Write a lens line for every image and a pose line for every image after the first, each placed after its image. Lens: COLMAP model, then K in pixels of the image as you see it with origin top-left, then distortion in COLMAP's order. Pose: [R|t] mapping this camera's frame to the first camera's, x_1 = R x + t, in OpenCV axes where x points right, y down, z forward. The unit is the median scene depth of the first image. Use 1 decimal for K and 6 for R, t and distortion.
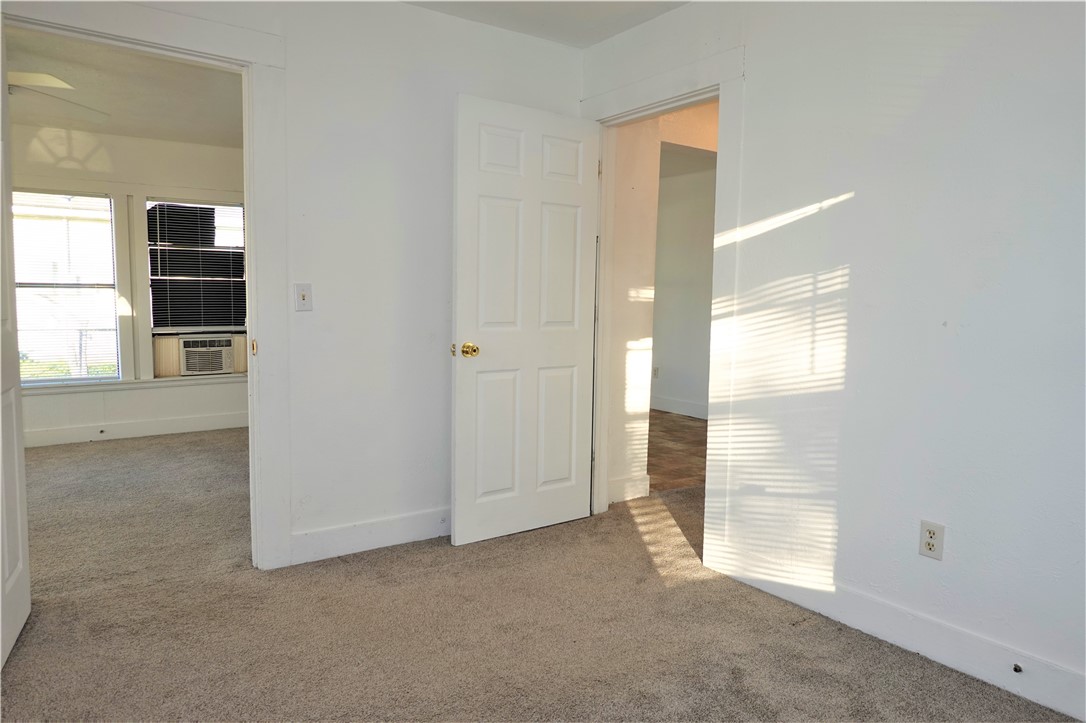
lens RADIAL K [[721.8, 0, 539.7], [0, 721.8, 358.2], [0, 0, 1]] dist [-0.003777, 0.001345]
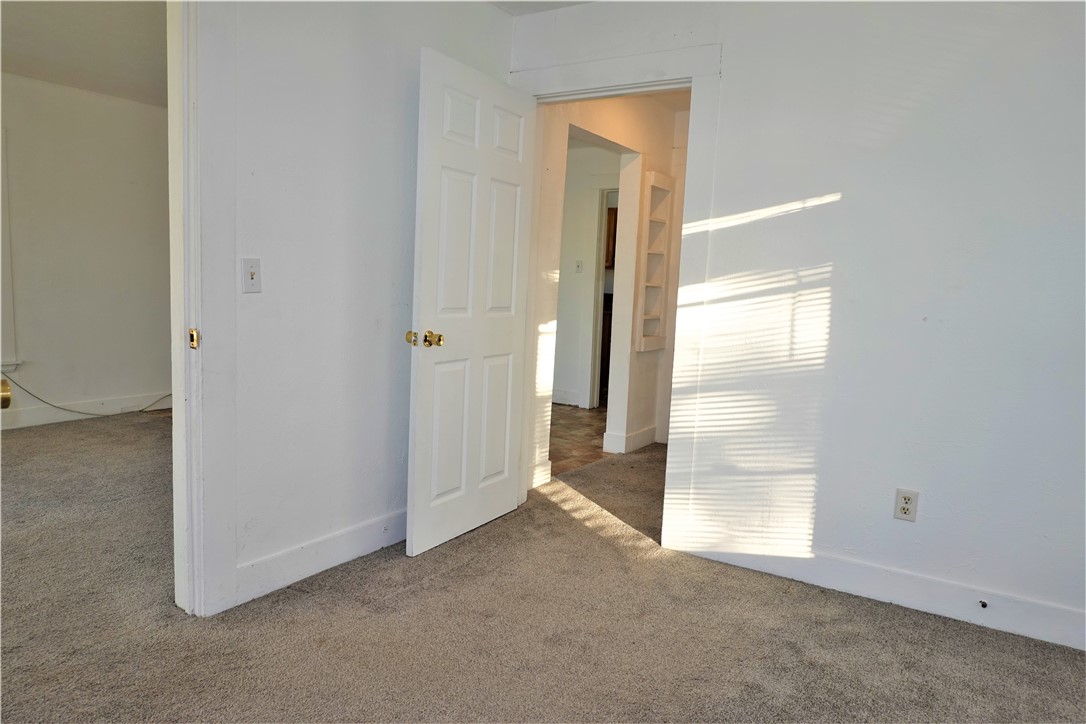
lens RADIAL K [[725.7, 0, 540.2], [0, 725.7, 359.9], [0, 0, 1]] dist [0.002323, -0.005335]
pose [[0.922032, -0.016000, 0.386782, -0.341223], [0.001805, 0.999312, 0.037038, -0.019571], [-0.387109, -0.033452, 0.921427, 0.121484]]
